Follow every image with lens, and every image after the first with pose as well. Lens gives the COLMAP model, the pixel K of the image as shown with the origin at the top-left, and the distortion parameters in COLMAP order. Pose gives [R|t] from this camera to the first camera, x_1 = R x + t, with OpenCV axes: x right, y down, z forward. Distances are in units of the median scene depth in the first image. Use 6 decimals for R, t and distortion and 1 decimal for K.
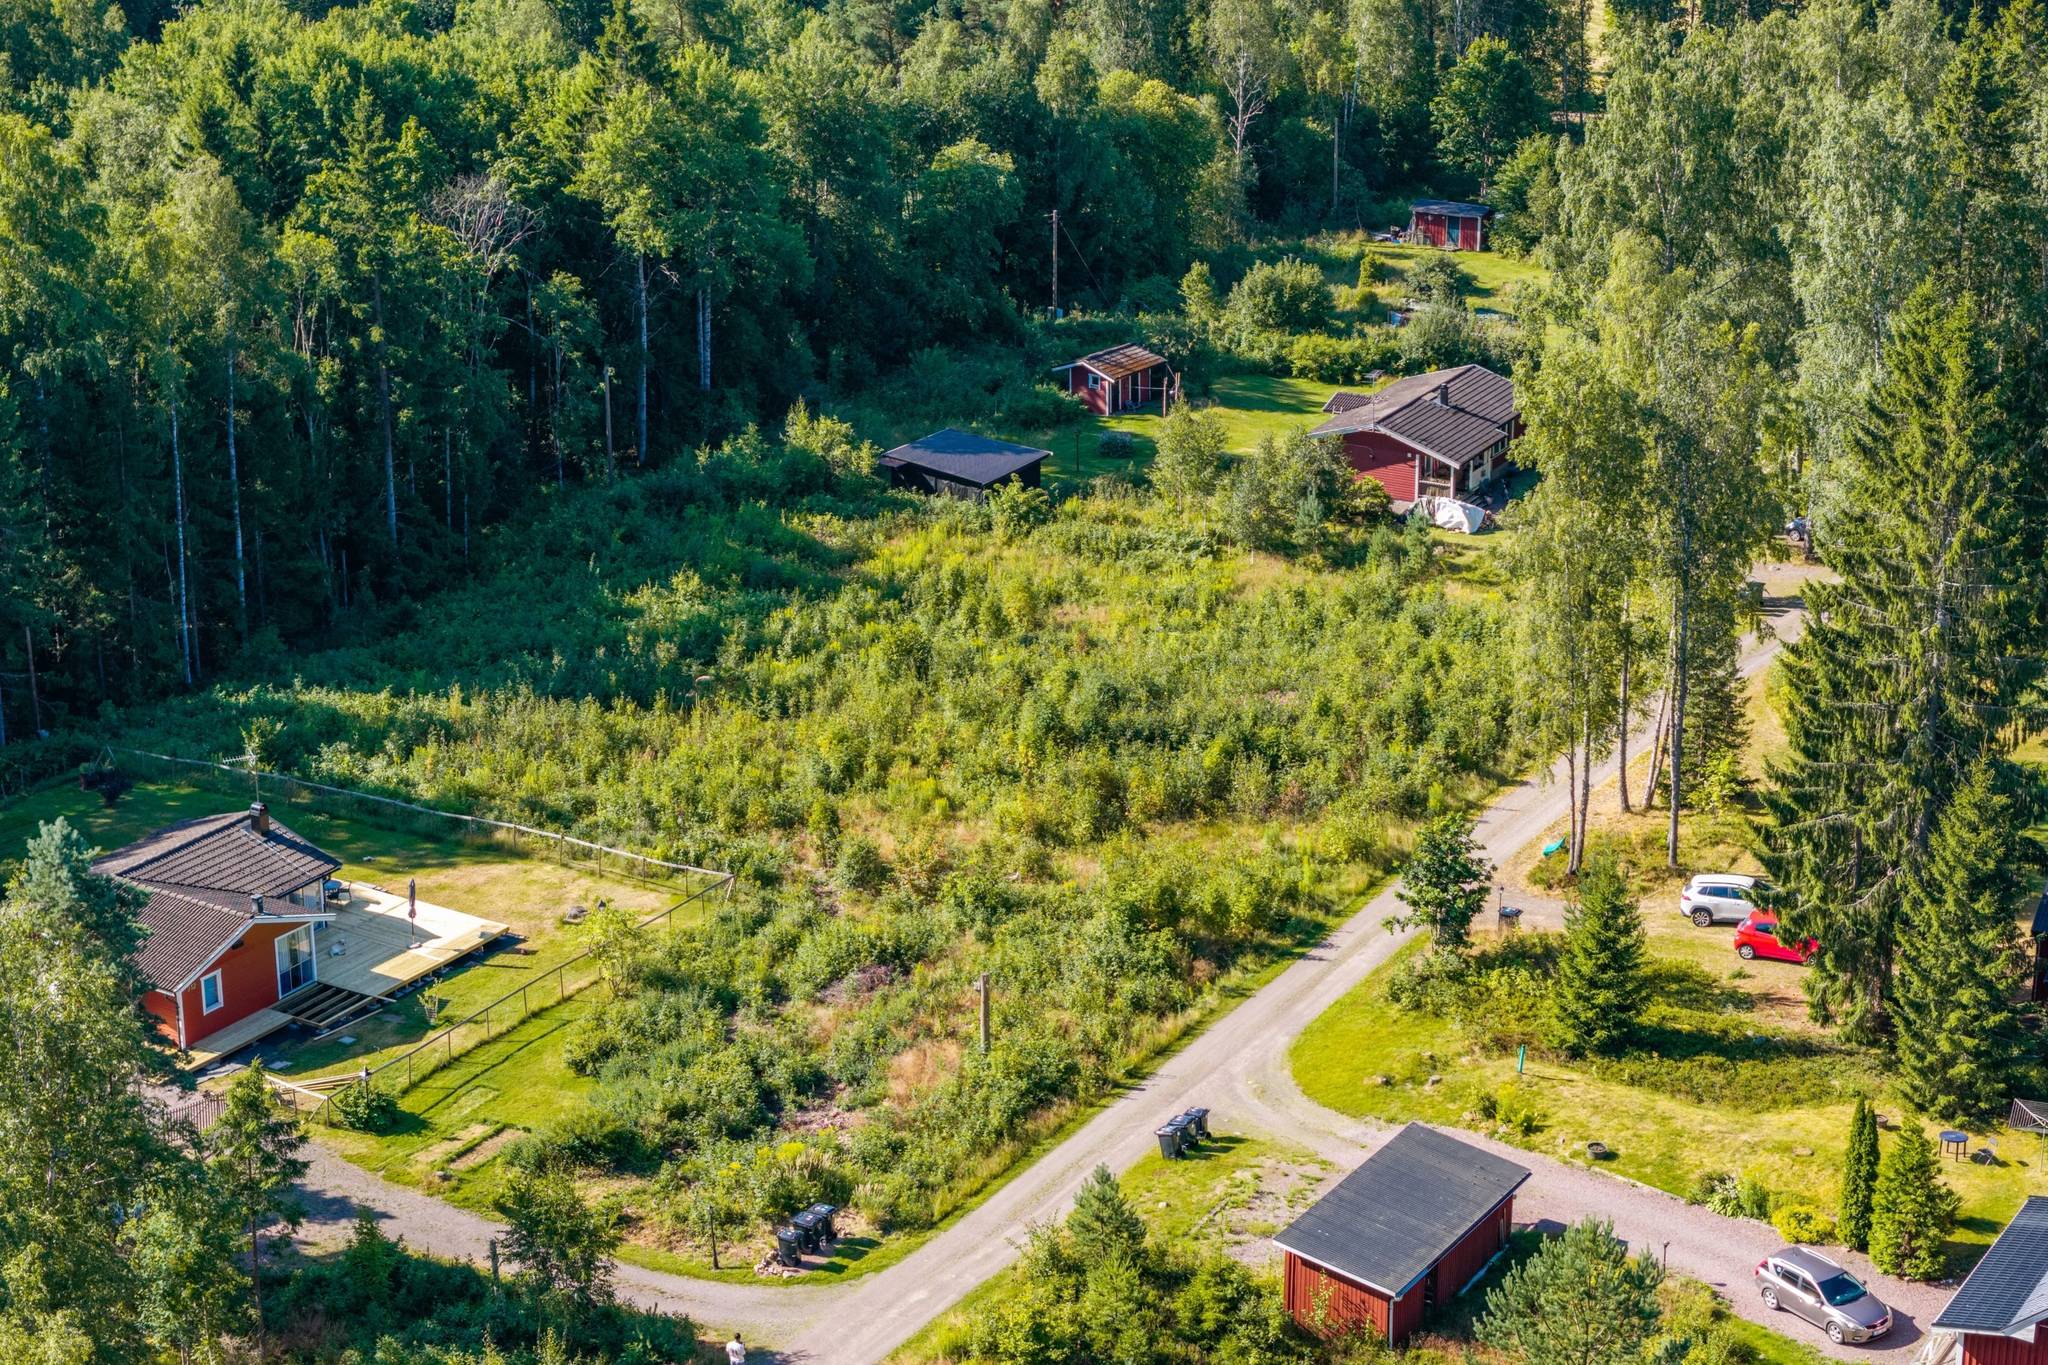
lens RADIAL K [[3876.1, 0, 1024.0], [0, 3876.1, 684.2], [0, 0, 1]] dist [-0.184478, 0.196165]
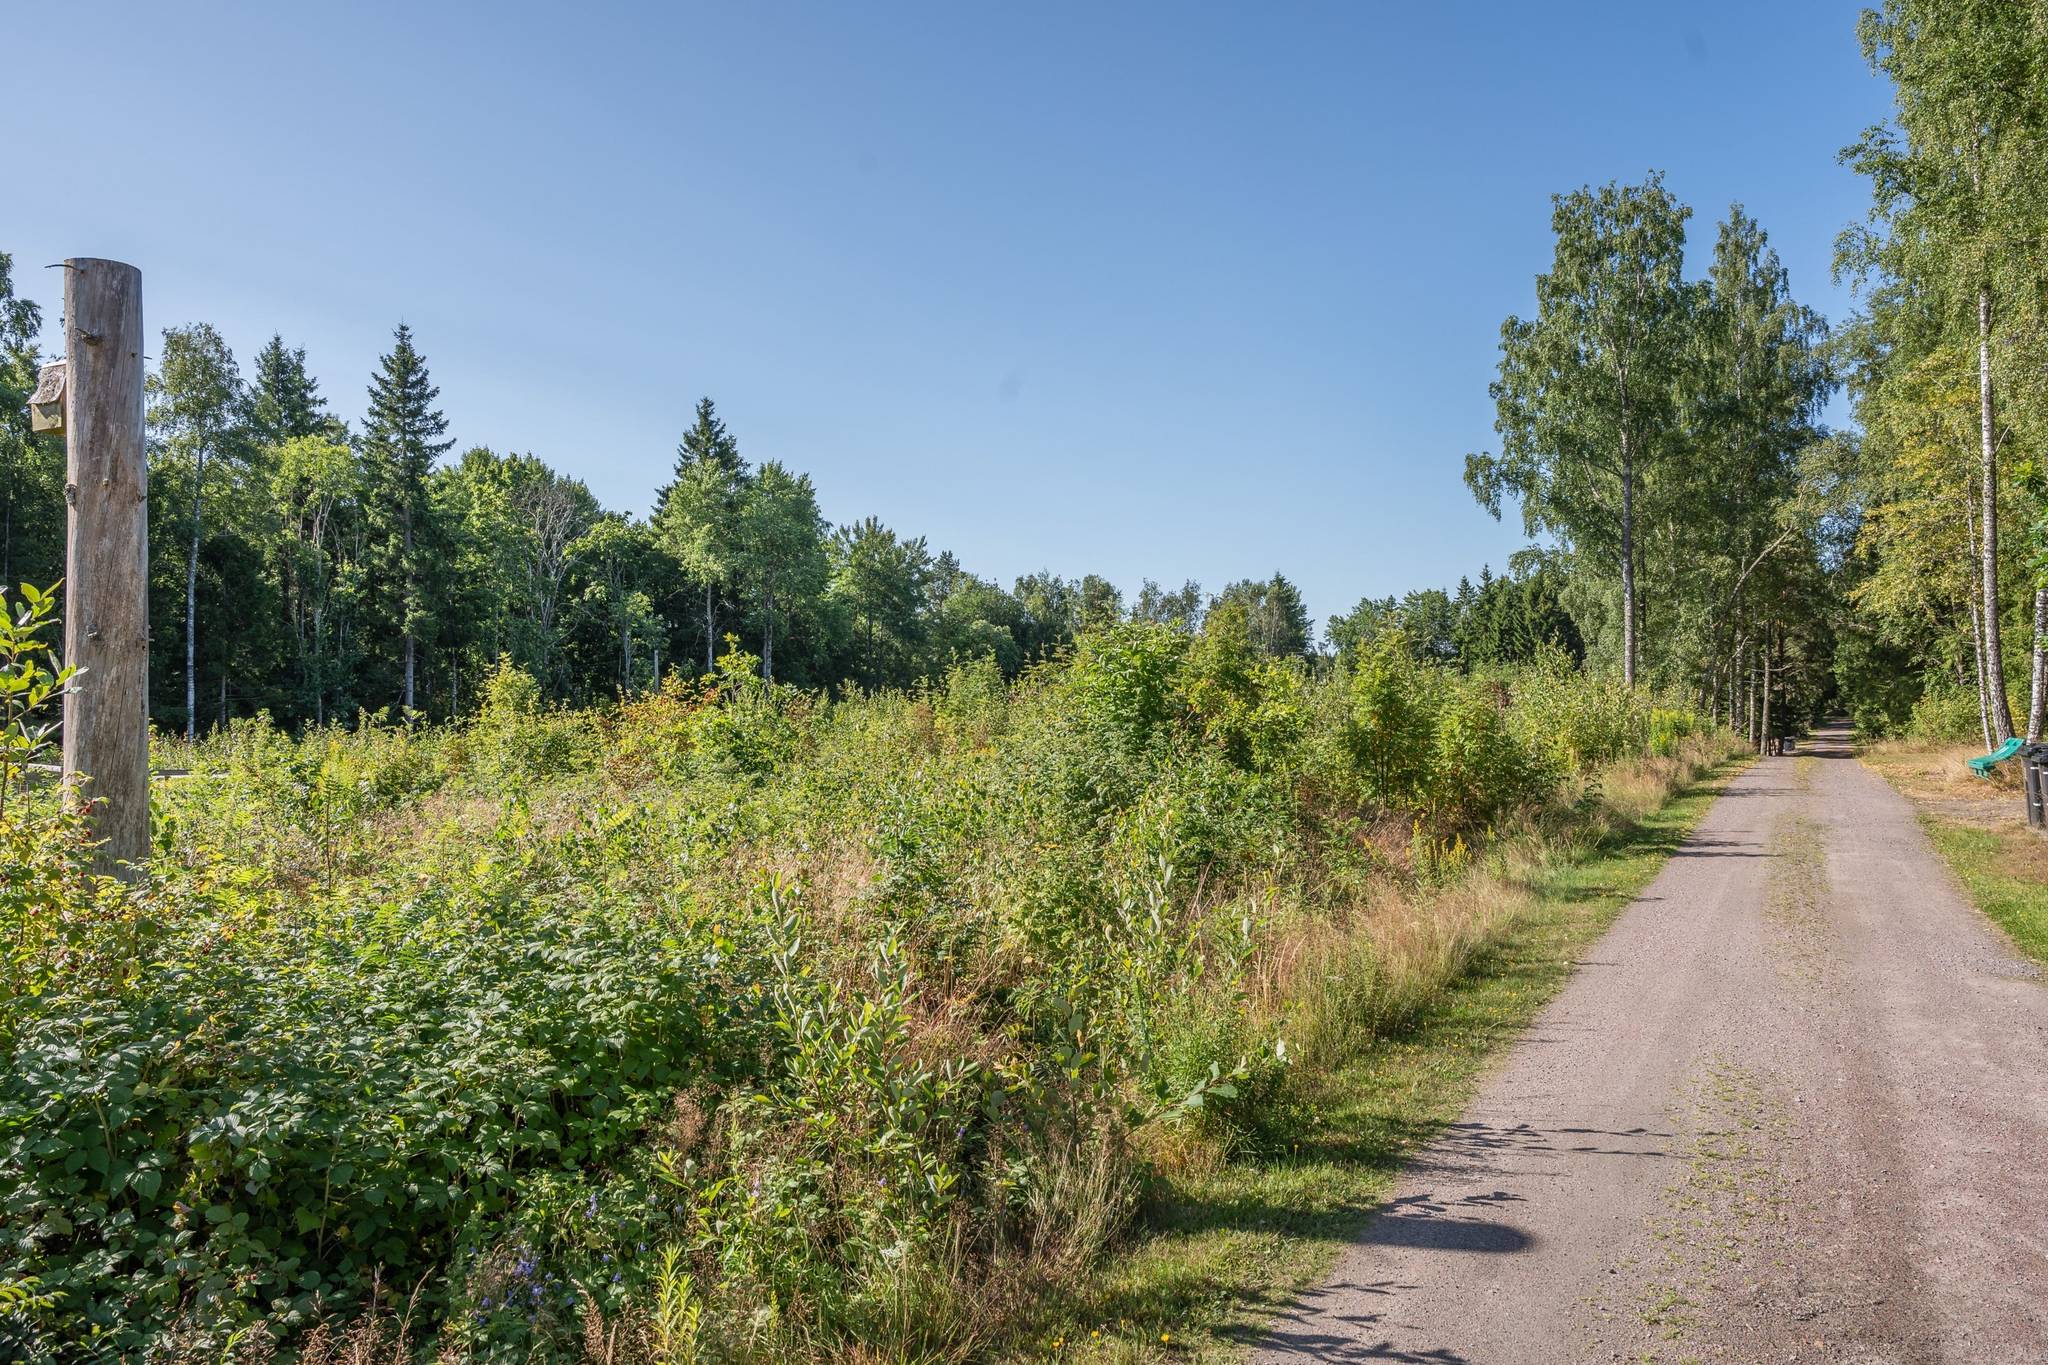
lens RADIAL K [[1345.7, 0, 1024.0], [0, 1345.7, 682.5], [0, 0, 1]] dist [-0.001415, -0.021837]
pose [[0.999806, -0.005106, -0.019028, 0.018349], [-0.001468, 0.943831, -0.330424, 0.087993], [0.019647, 0.330388, 0.943641, 0.829109]]
